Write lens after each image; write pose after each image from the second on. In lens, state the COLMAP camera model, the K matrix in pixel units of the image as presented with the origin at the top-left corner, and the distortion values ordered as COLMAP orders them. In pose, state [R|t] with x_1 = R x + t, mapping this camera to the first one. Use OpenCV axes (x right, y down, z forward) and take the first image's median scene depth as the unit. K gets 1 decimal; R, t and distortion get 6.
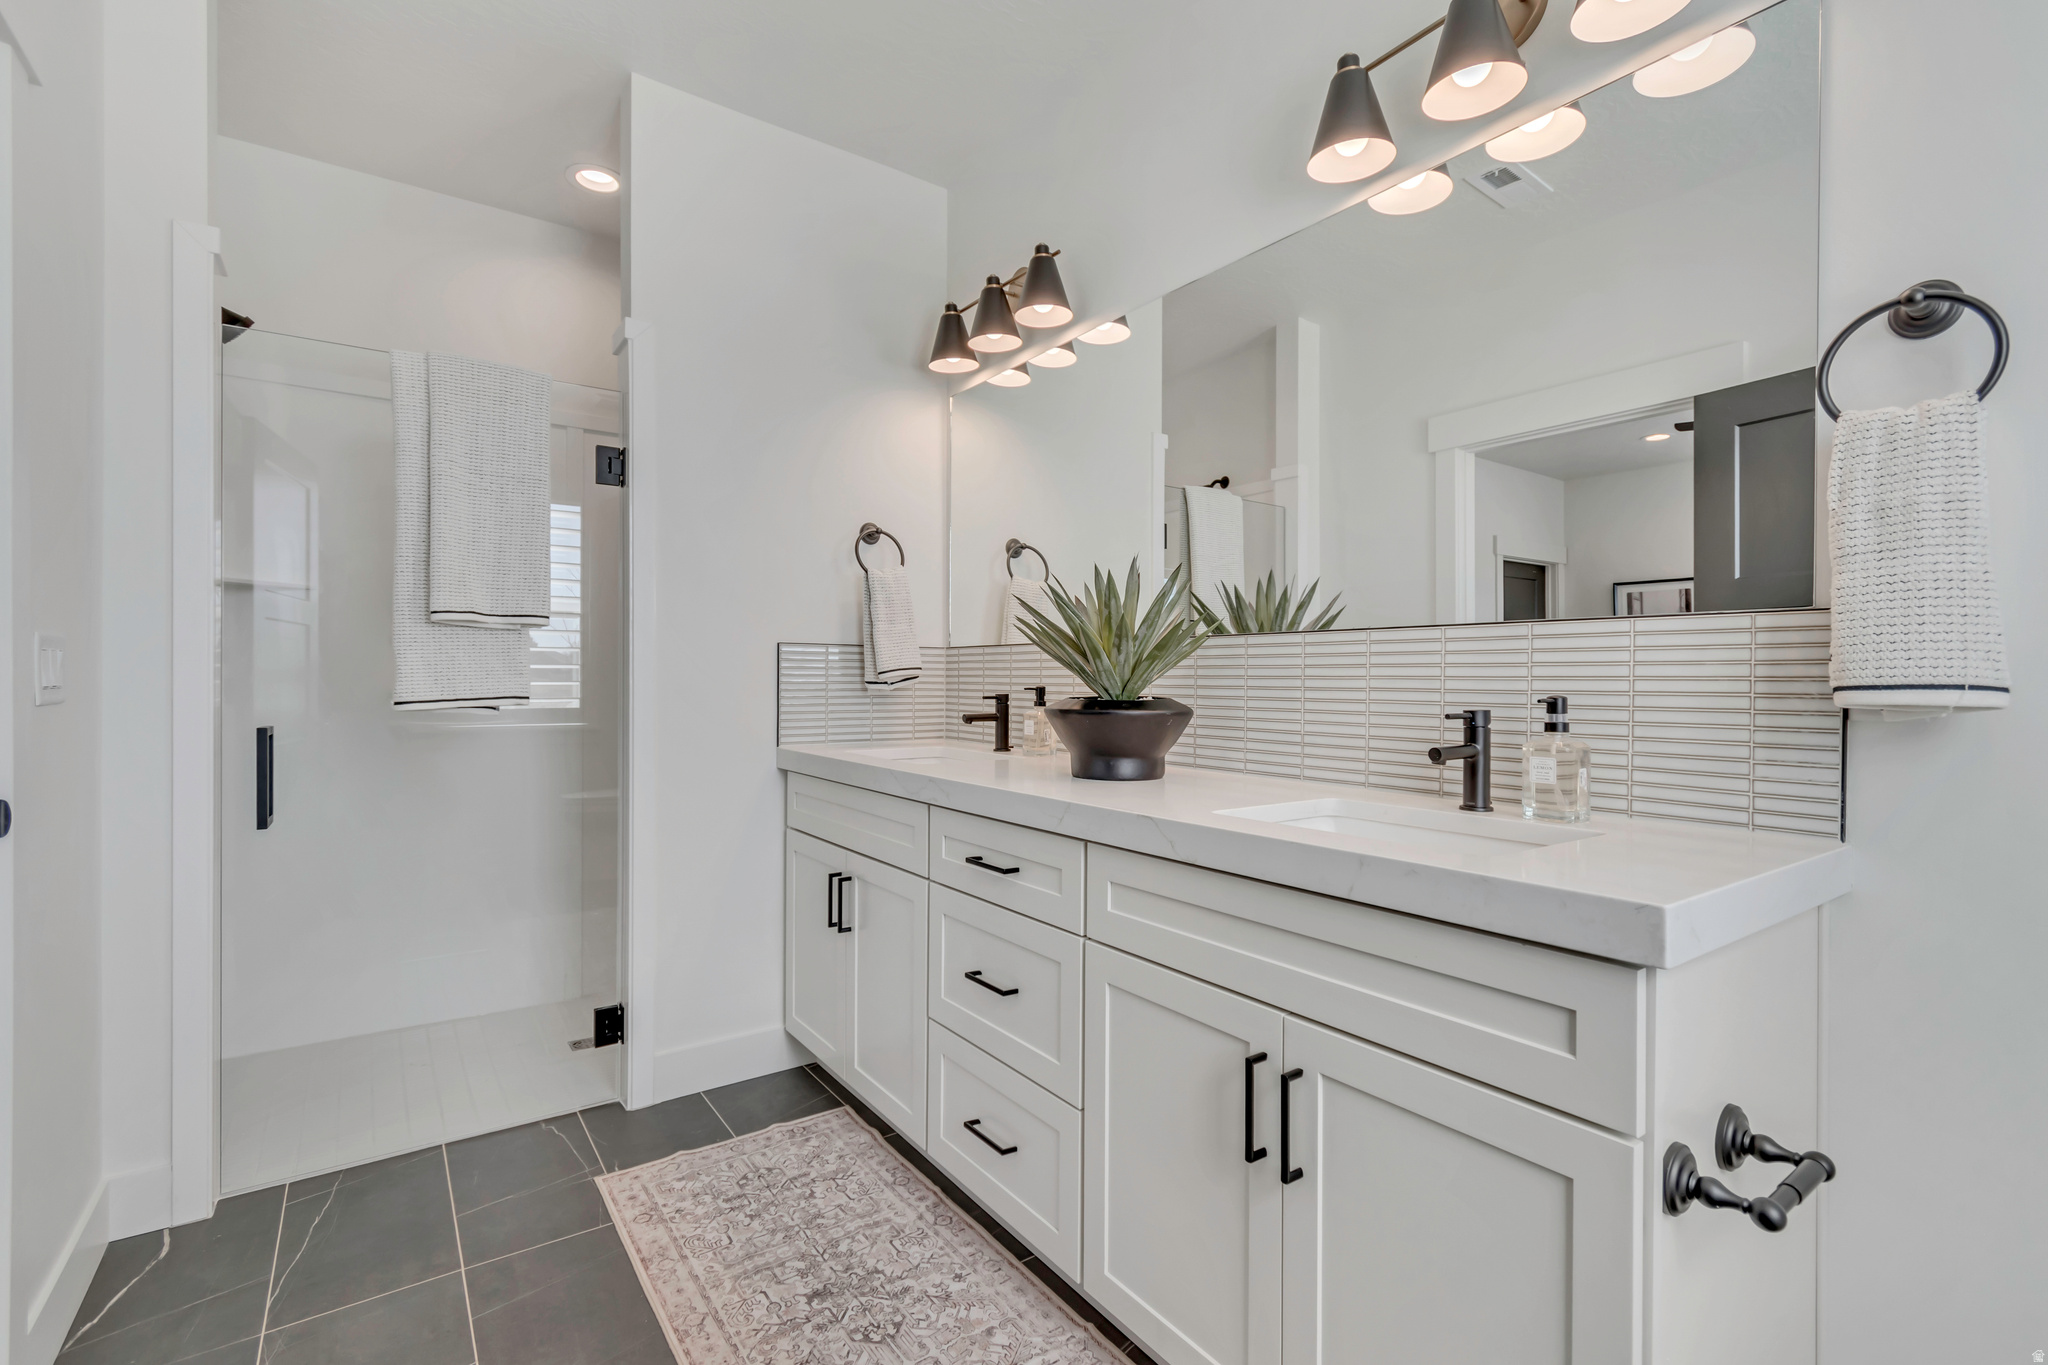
lens RADIAL K [[911.8, 0, 1027.7], [0, 911.8, 667.6], [0, 0, 1]] dist [0.004178, -0.001360]
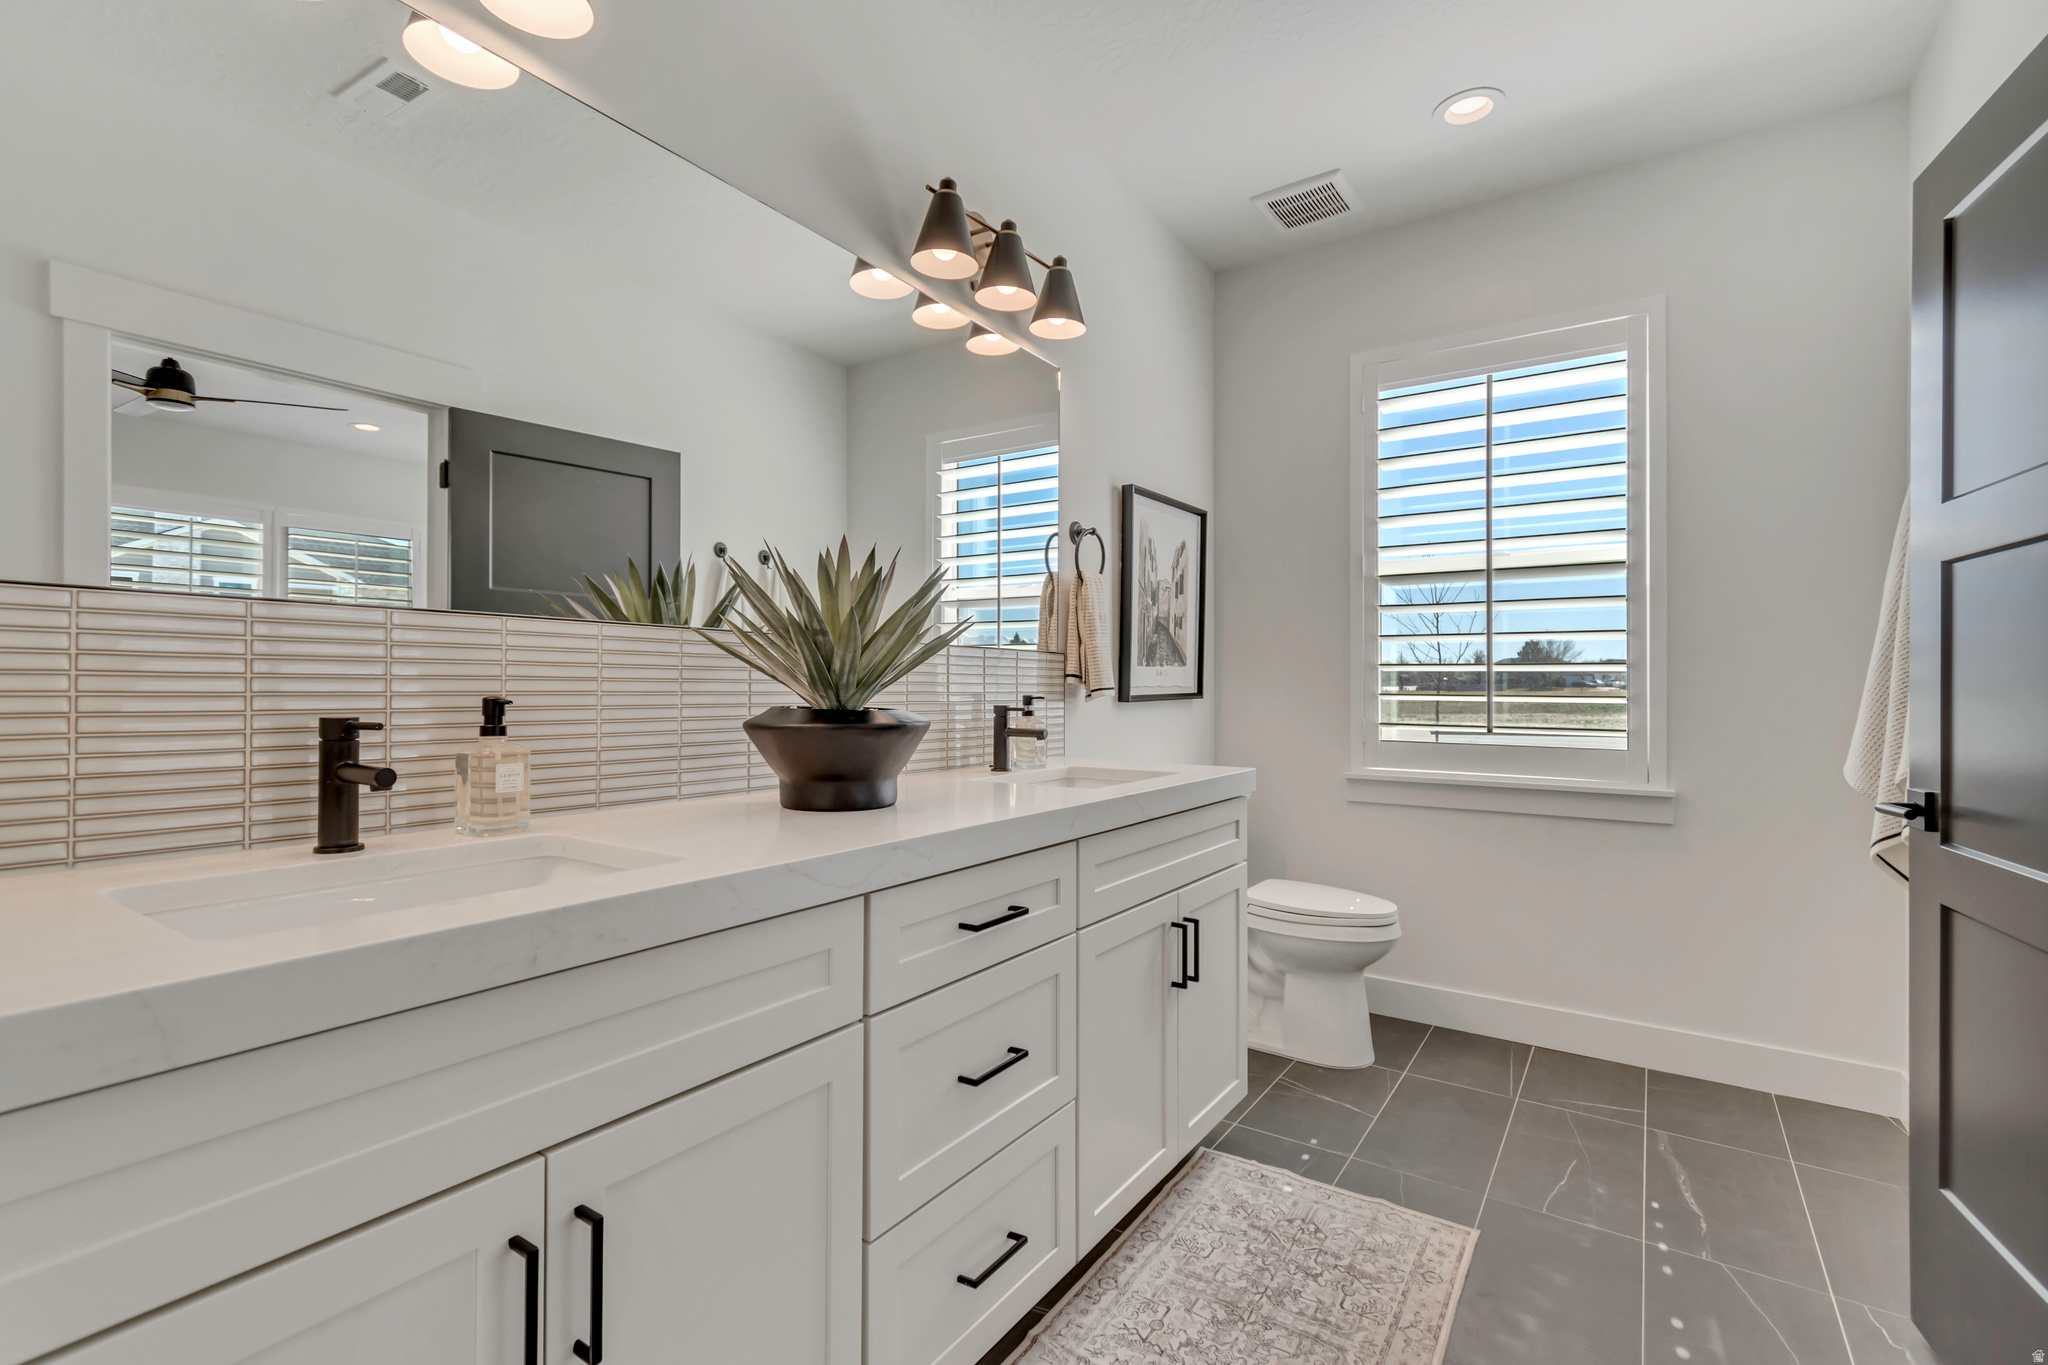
lens RADIAL K [[911.8, 0, 1025.9], [0, 911.8, 701.2], [0, 0, 1]] dist [0.004178, -0.001360]
pose [[-0.352286, -0.016083, 0.935754, -1.037076], [-0.013771, 0.999833, 0.012000, 0.020939], [-0.935791, -0.008659, -0.352448, 1.602305]]
